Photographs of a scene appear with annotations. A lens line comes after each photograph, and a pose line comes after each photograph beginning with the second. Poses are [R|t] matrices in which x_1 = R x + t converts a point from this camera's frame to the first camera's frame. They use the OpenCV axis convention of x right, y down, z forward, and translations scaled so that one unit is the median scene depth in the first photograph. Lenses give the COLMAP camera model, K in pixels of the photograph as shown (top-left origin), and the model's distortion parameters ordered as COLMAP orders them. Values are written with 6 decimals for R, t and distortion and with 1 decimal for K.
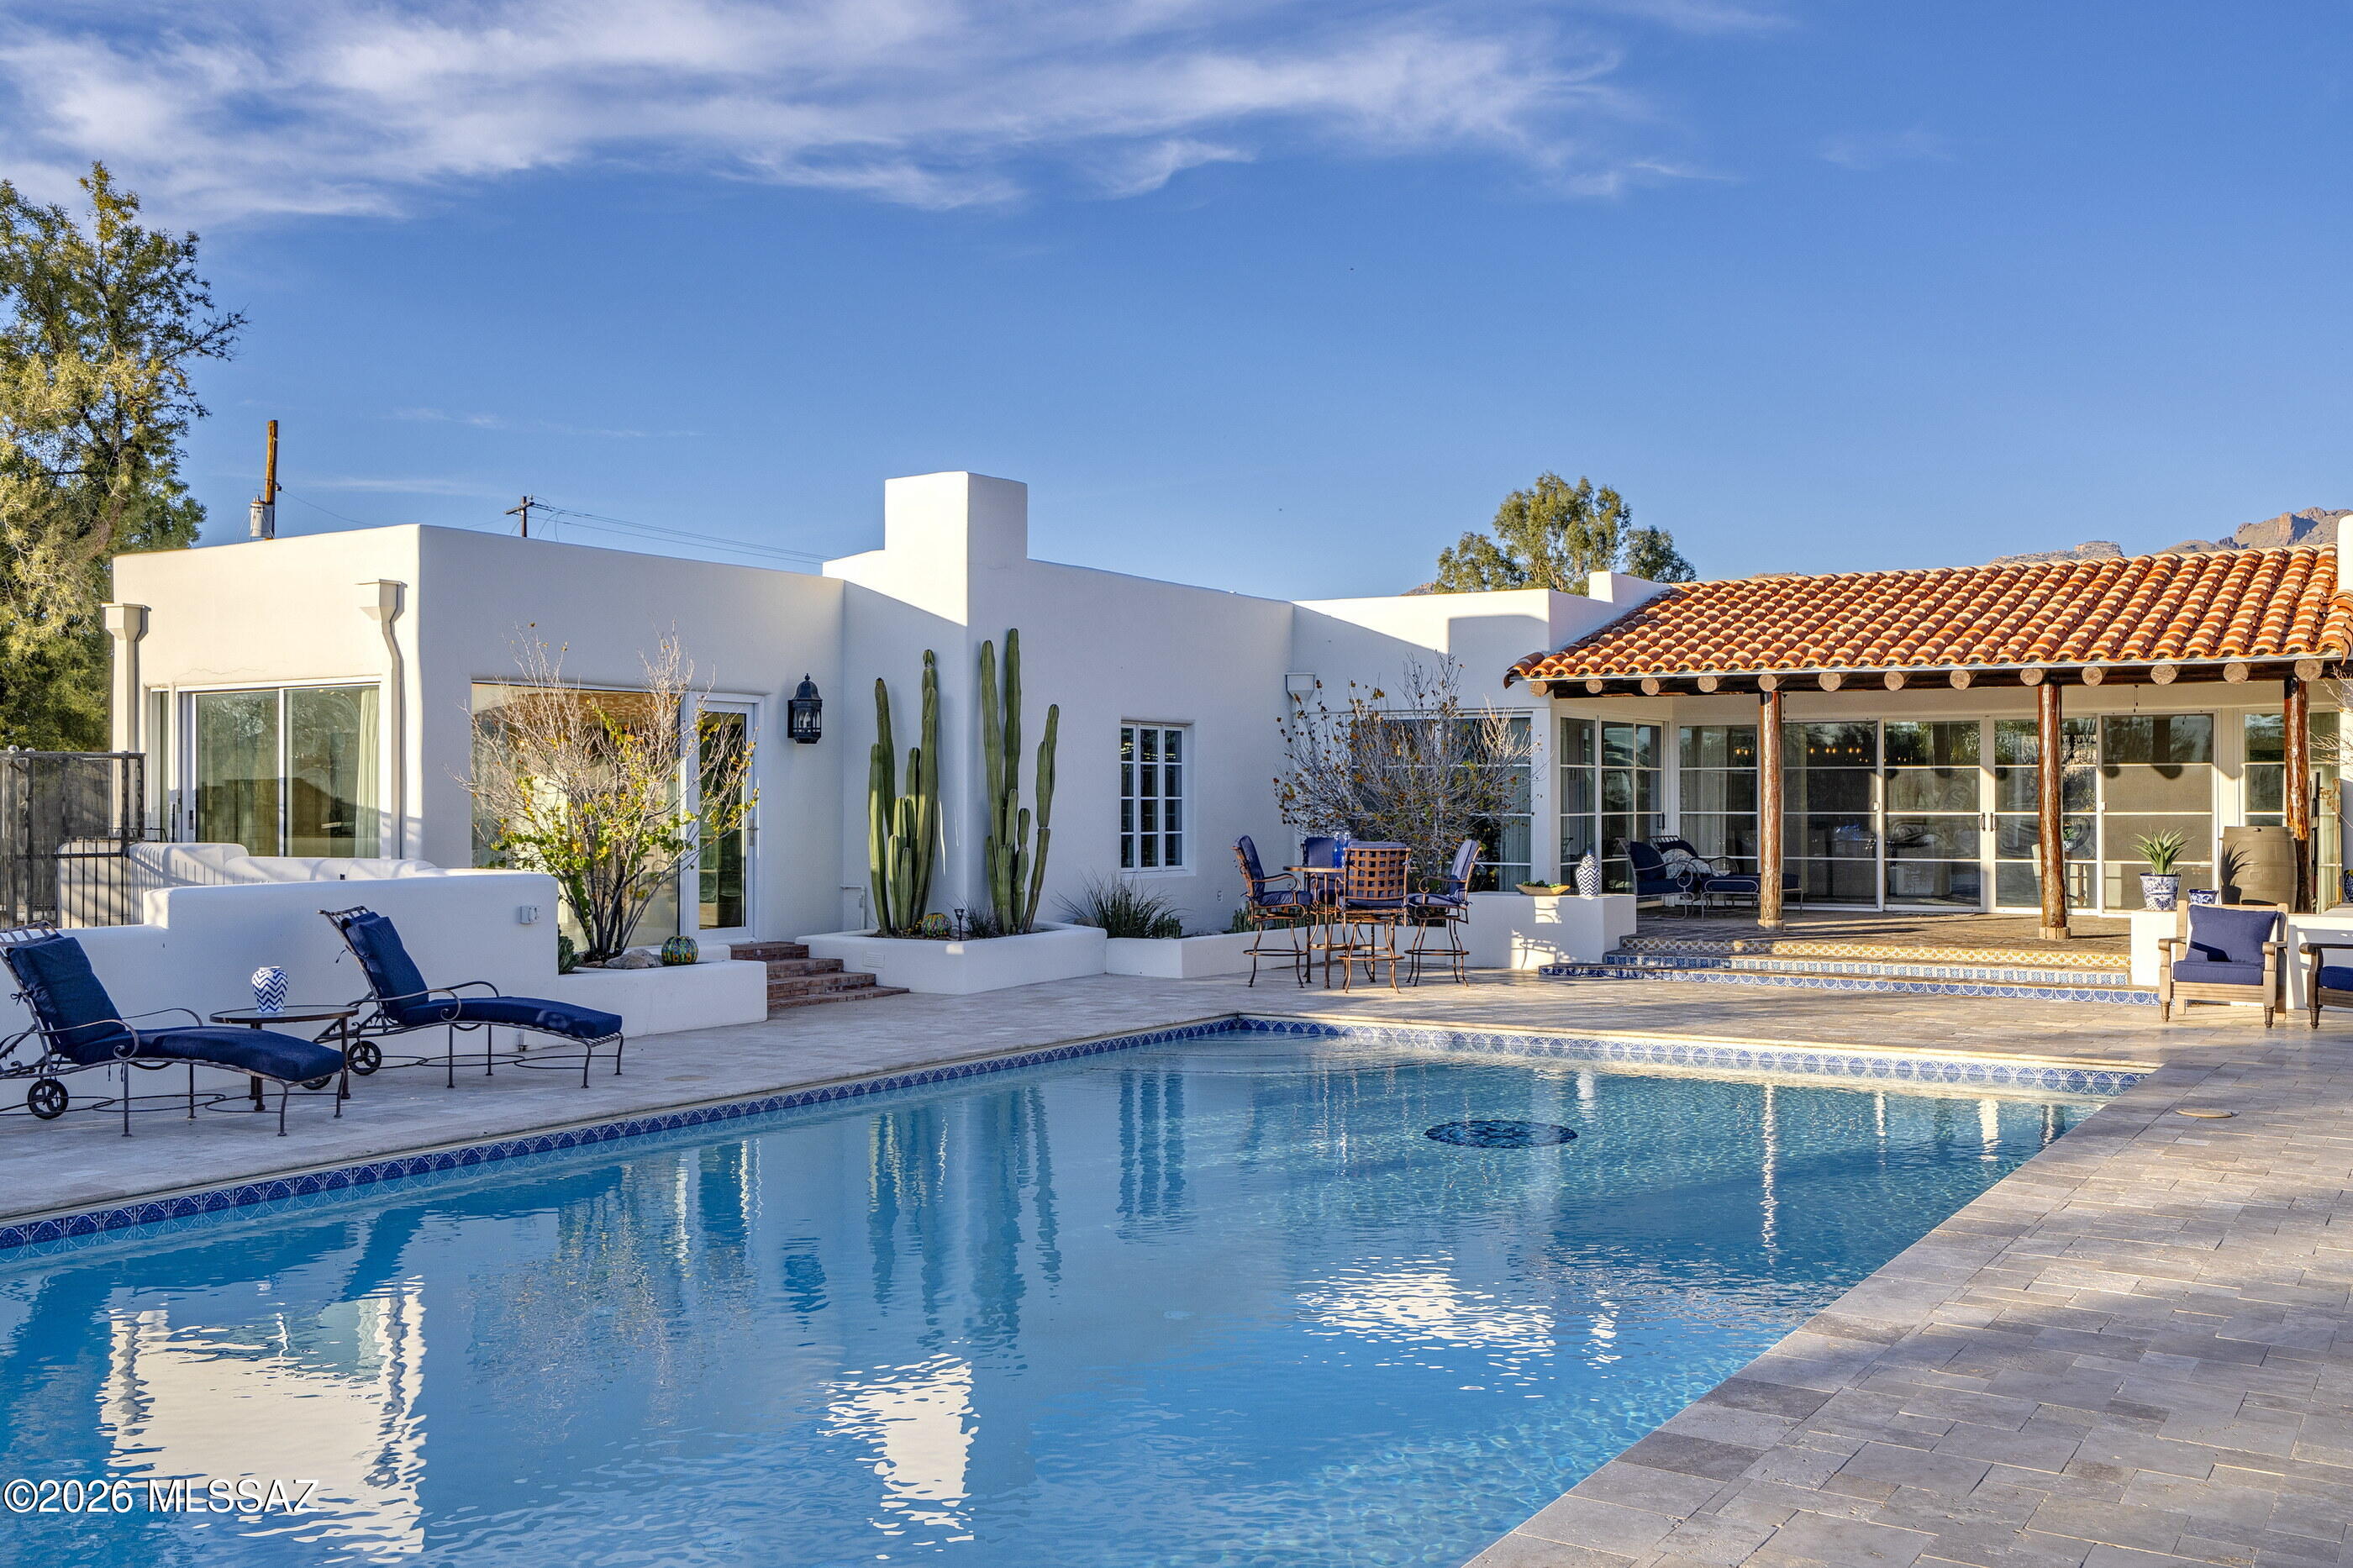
lens RADIAL K [[2132.0, 0, 1176.5], [0, 2132.0, 784.0], [0, 0, 1]] dist [0.004012, -0.002284]
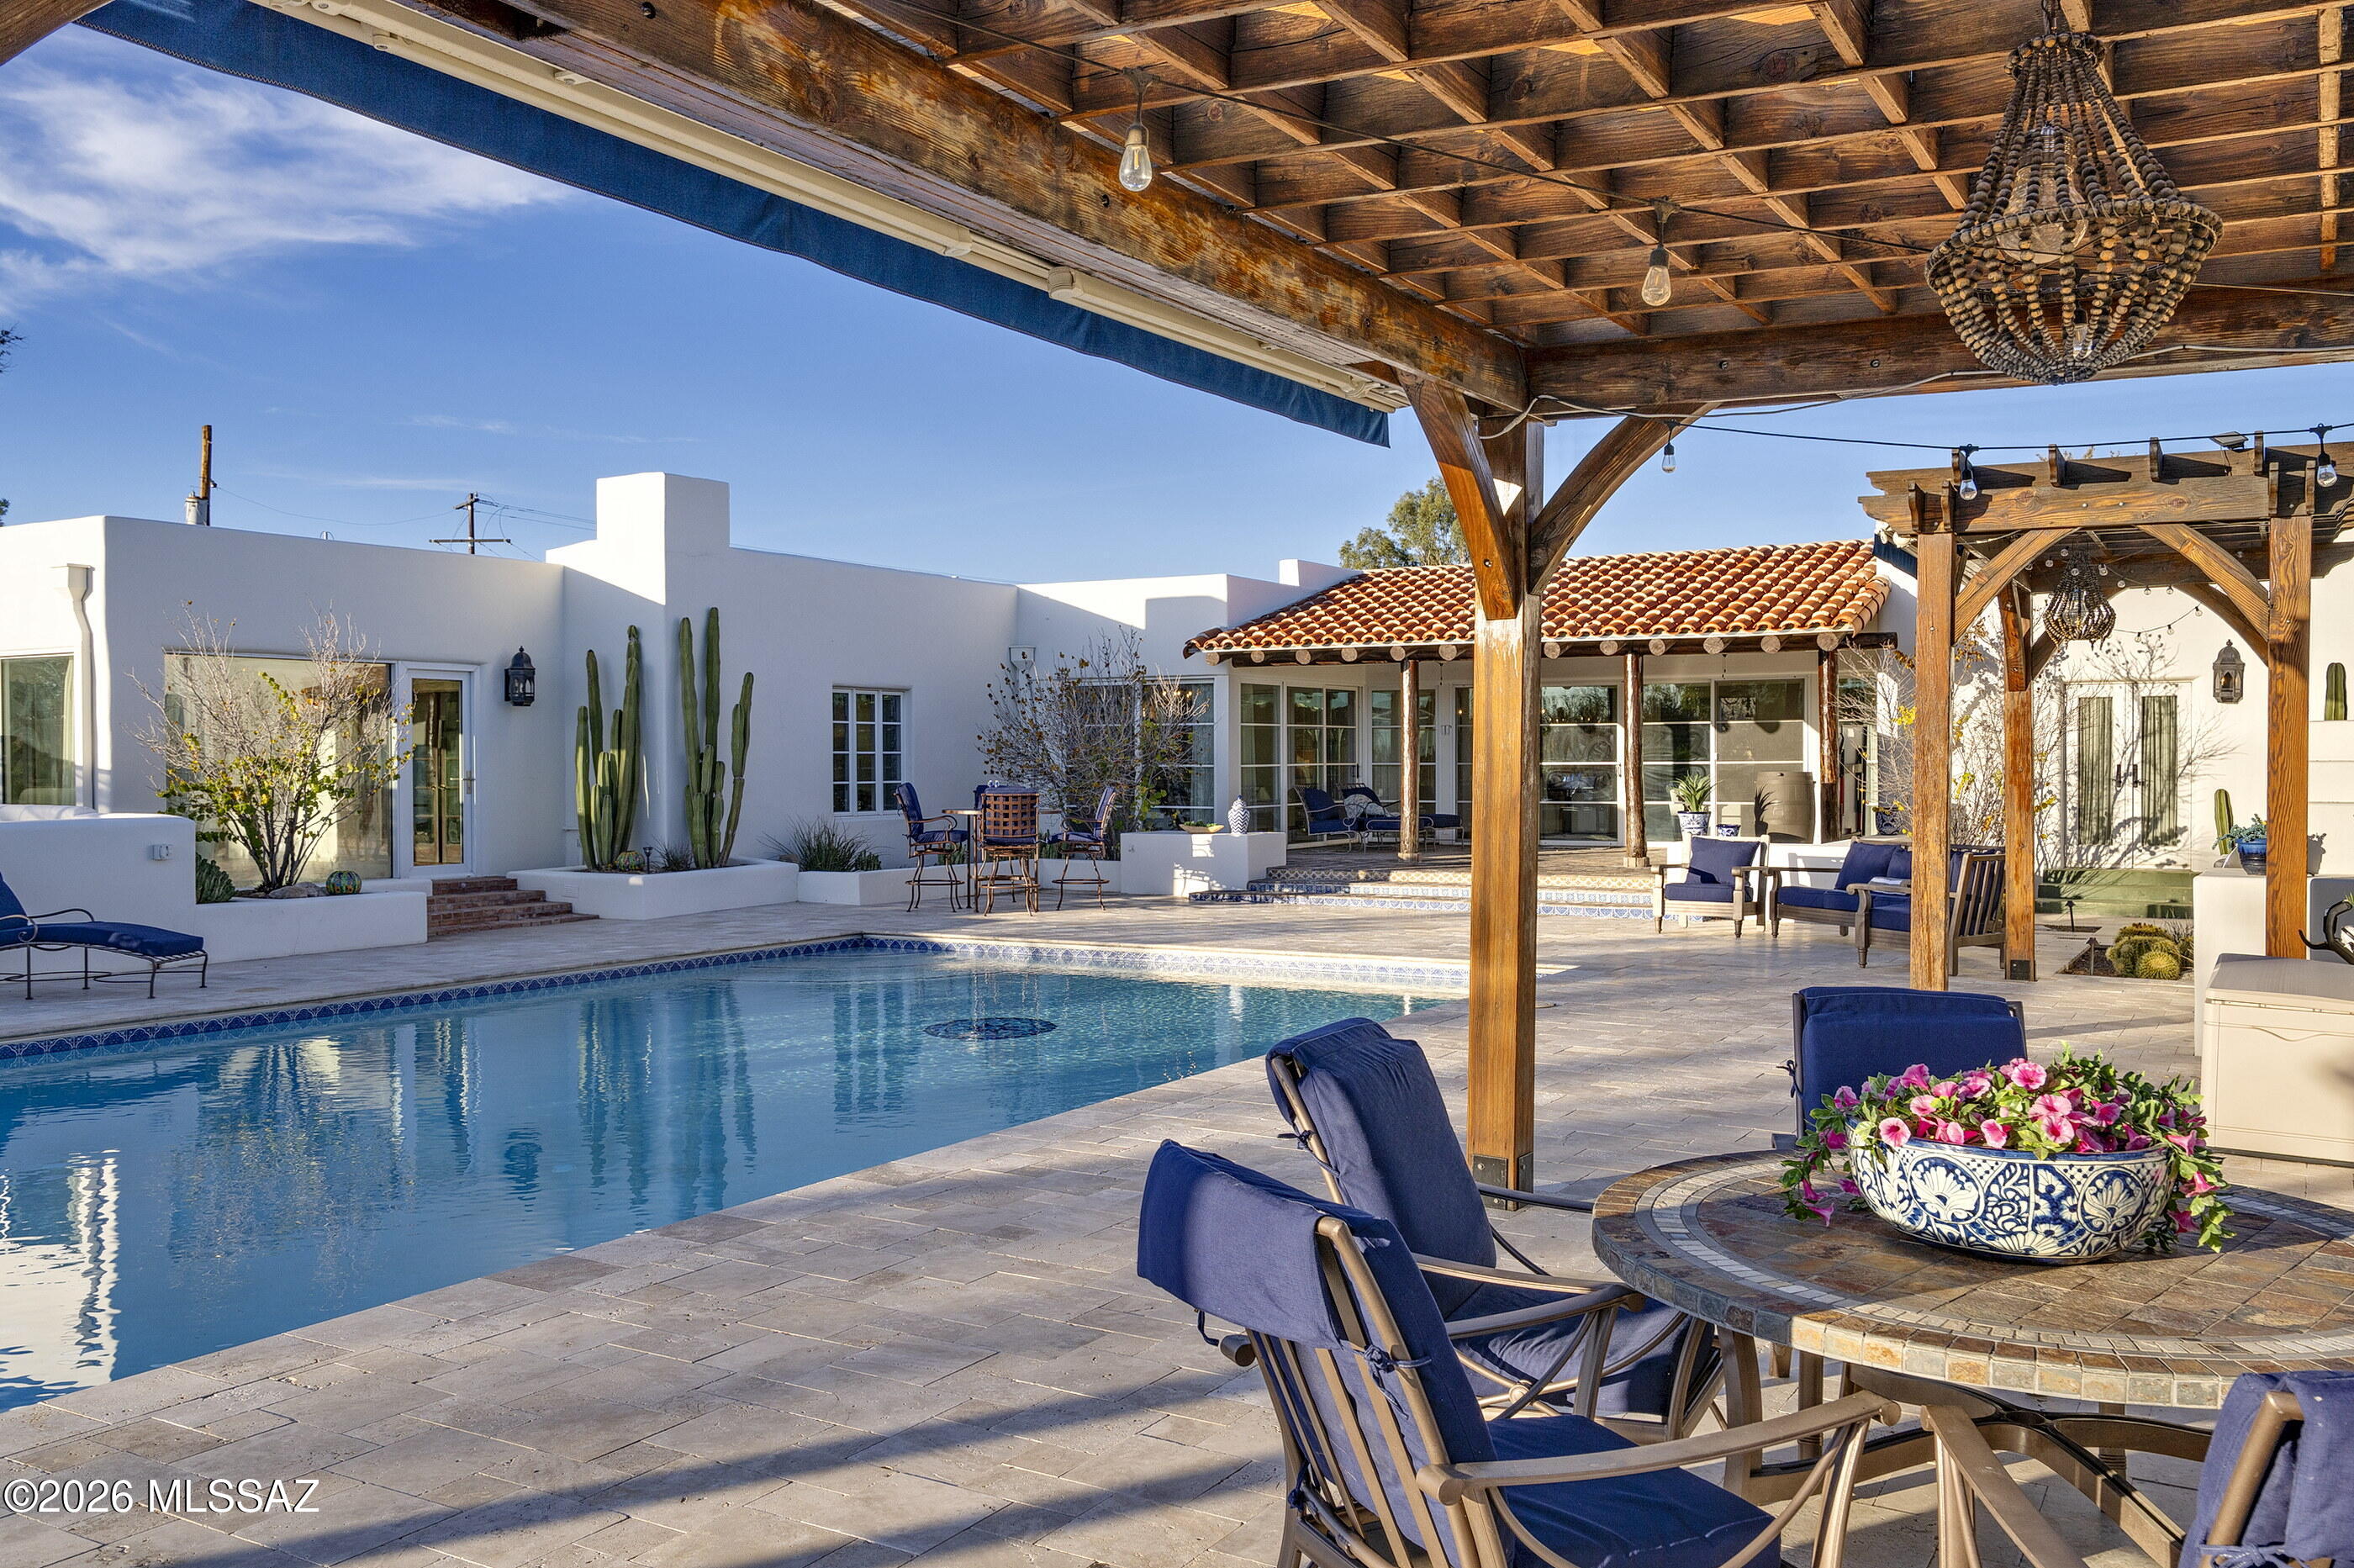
lens RADIAL K [[1825.9, 0, 1182.5], [0, 1825.9, 811.0], [0, 0, 1]] dist [0.003509, -0.001013]
pose [[0.998838, -0.005560, 0.047881, 0.131093], [0.003785, 0.999305, 0.037081, 0.002423], [-0.048054, -0.036857, 0.998165, -0.013935]]
